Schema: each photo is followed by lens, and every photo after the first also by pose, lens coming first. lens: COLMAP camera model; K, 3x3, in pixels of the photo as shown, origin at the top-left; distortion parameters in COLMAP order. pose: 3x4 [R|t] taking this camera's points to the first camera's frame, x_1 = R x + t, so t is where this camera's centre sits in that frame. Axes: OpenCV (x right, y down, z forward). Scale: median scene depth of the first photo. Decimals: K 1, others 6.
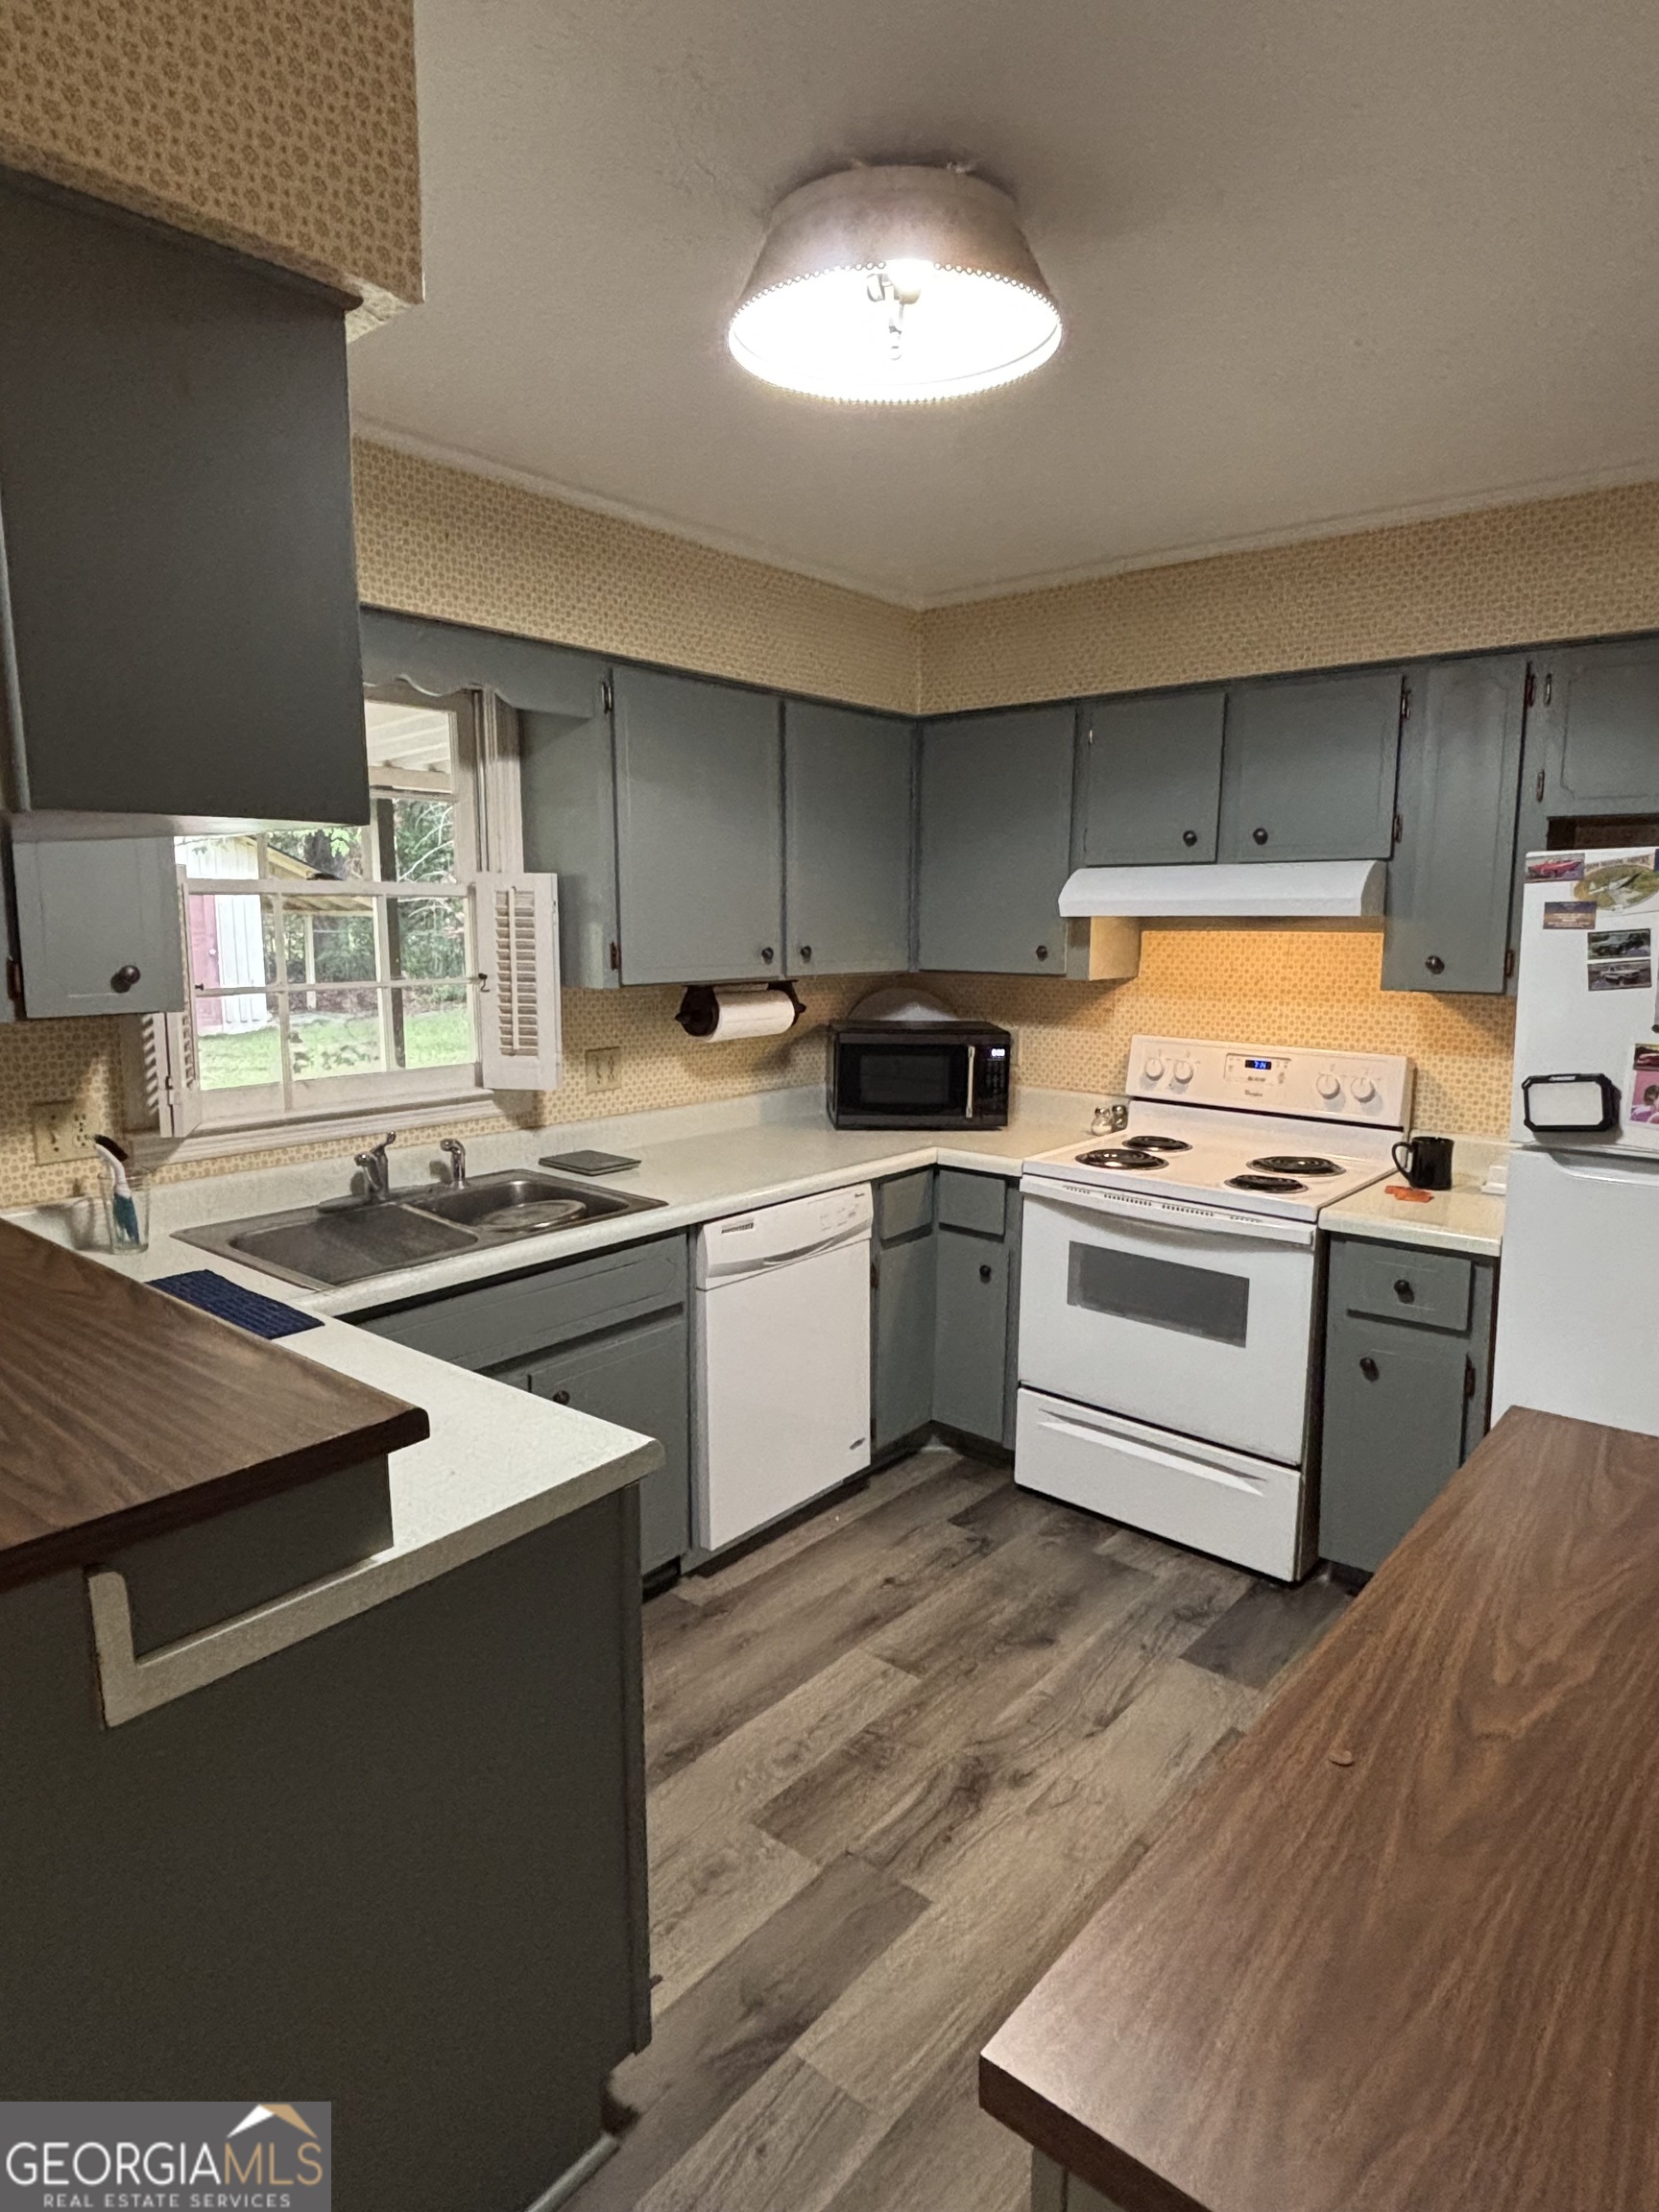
lens RADIAL K [[1279.9, 0, 835.9], [0, 1279.9, 1096.6], [0, 0, 1]] dist [0.006193, -0.015960]
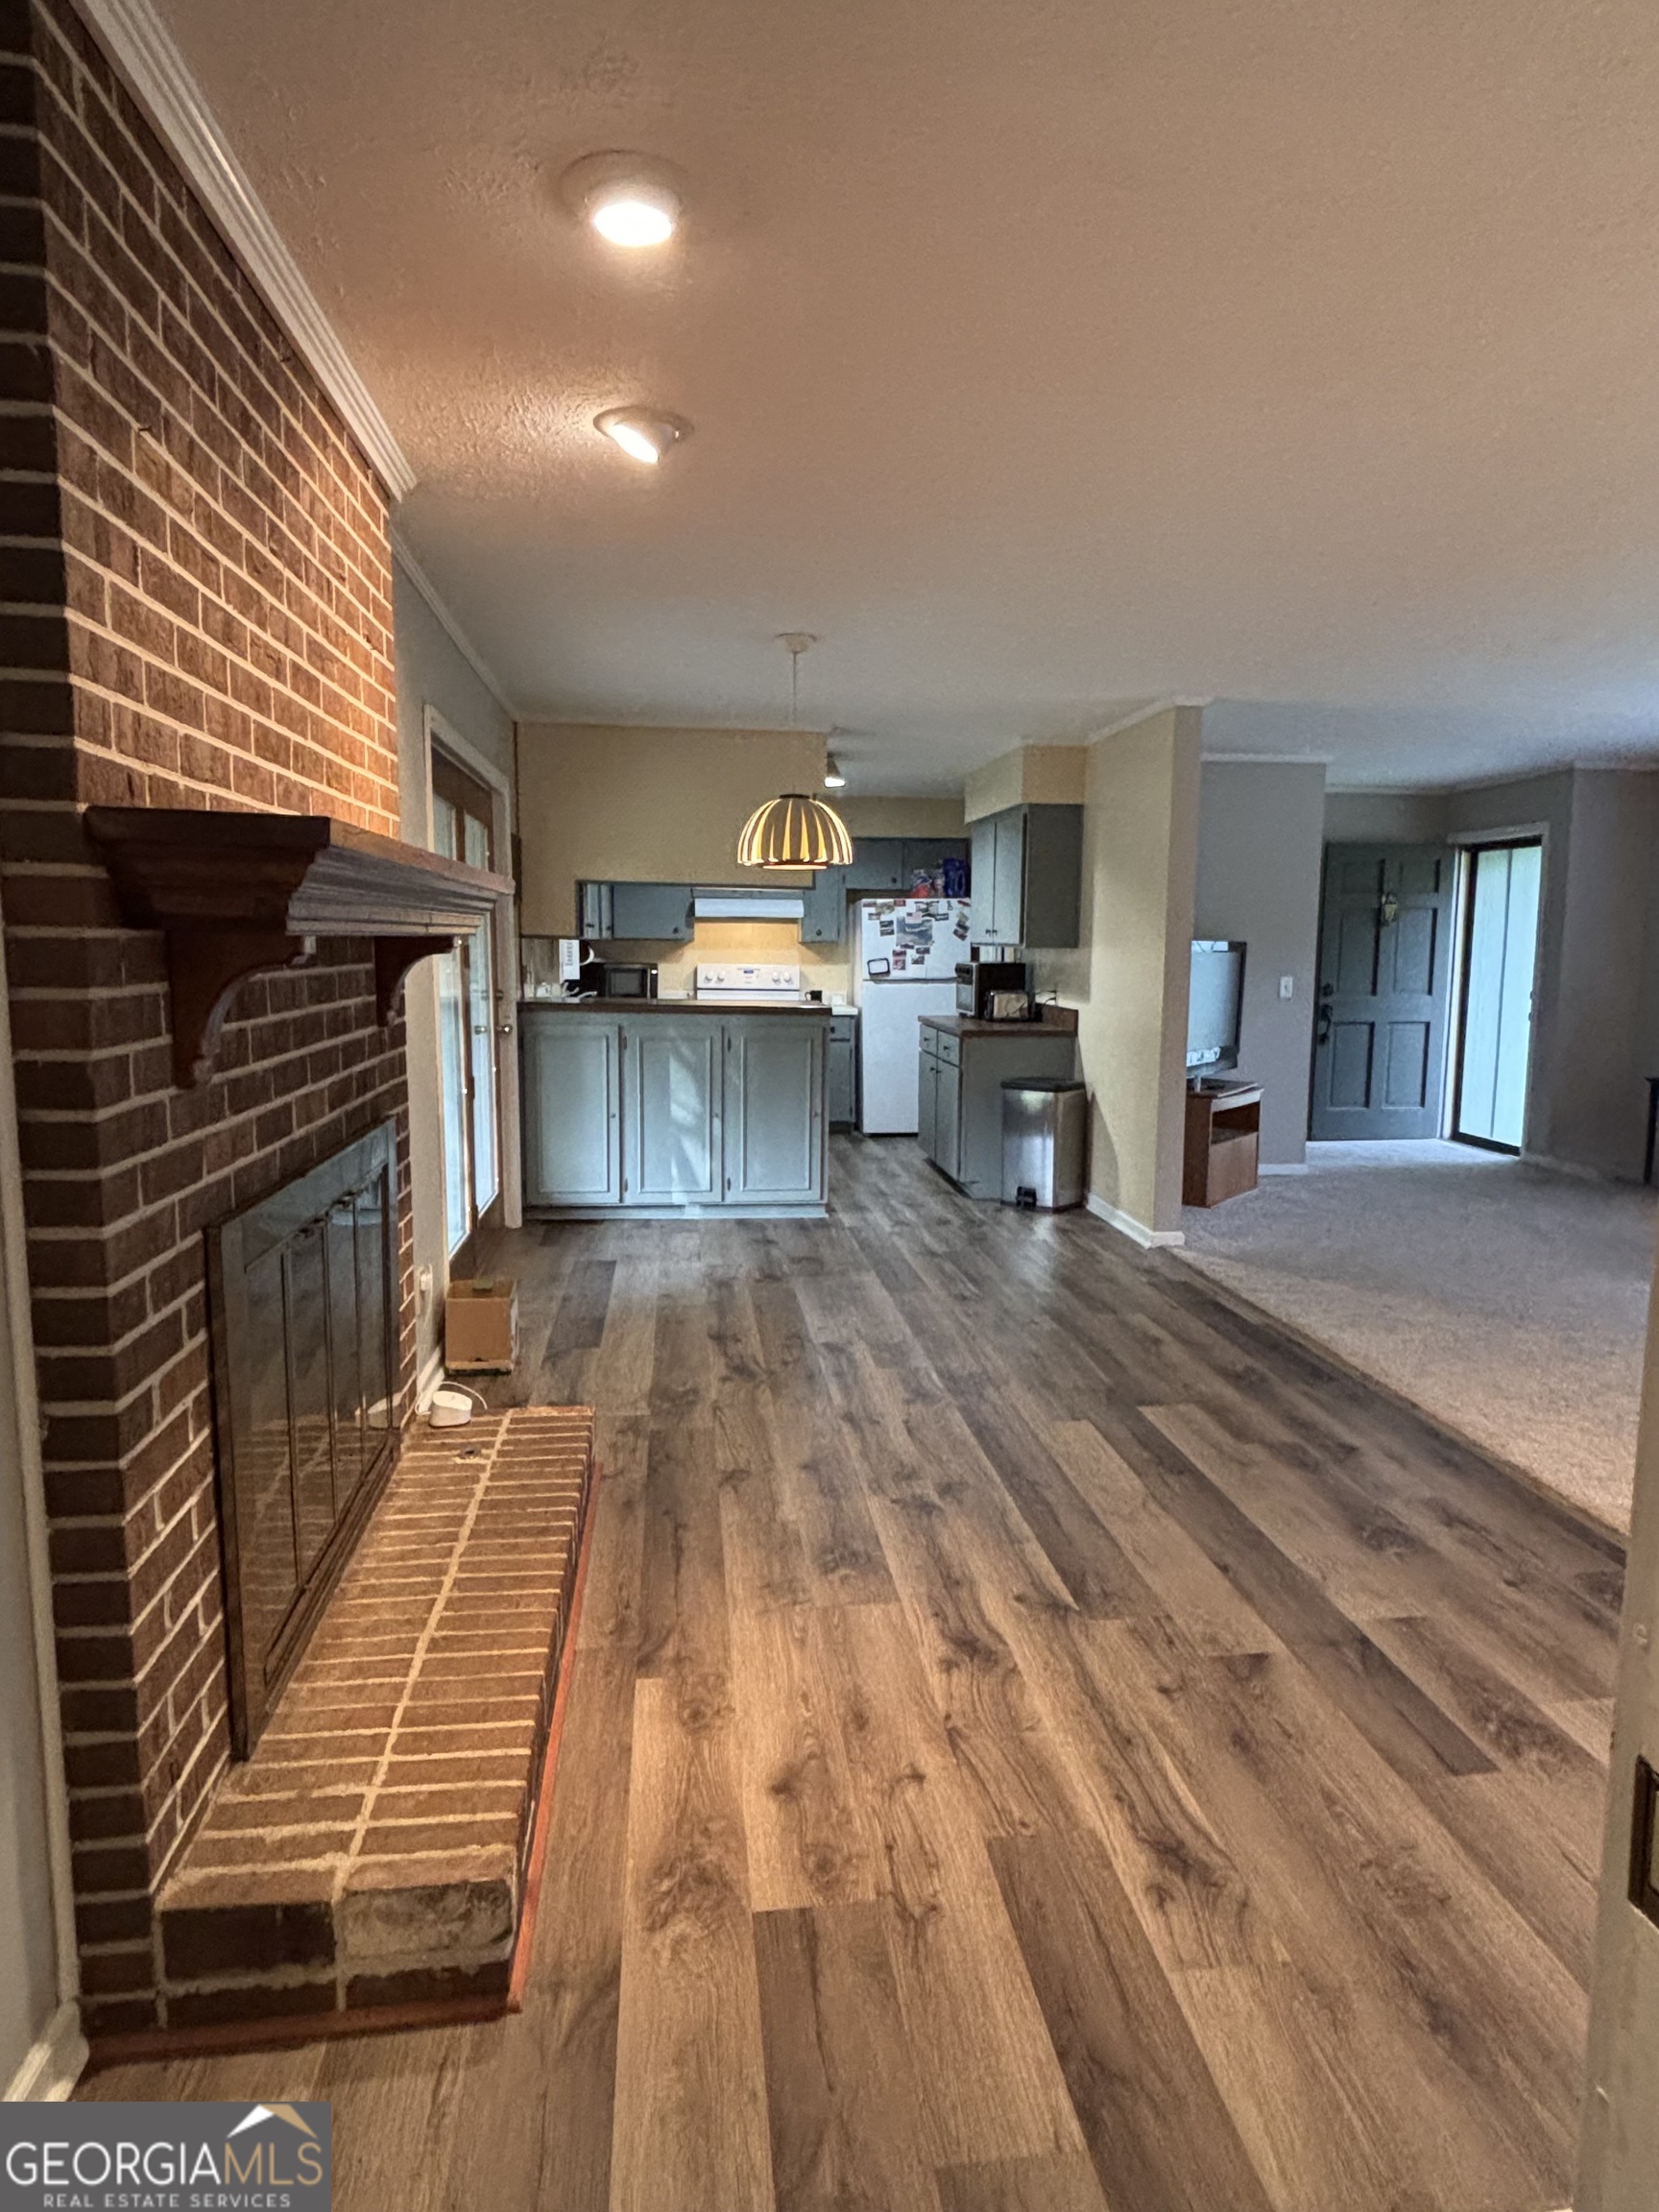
lens RADIAL K [[1279.9, 0, 830.4], [0, 1279.9, 1103.8], [0, 0, 1]] dist [0.006193, -0.015960]
pose [[0.678094, -0.083670, 0.730197, -1.858483], [0.098054, 0.994917, 0.022946, 0.247365], [-0.728405, 0.056039, 0.682851, -1.161554]]
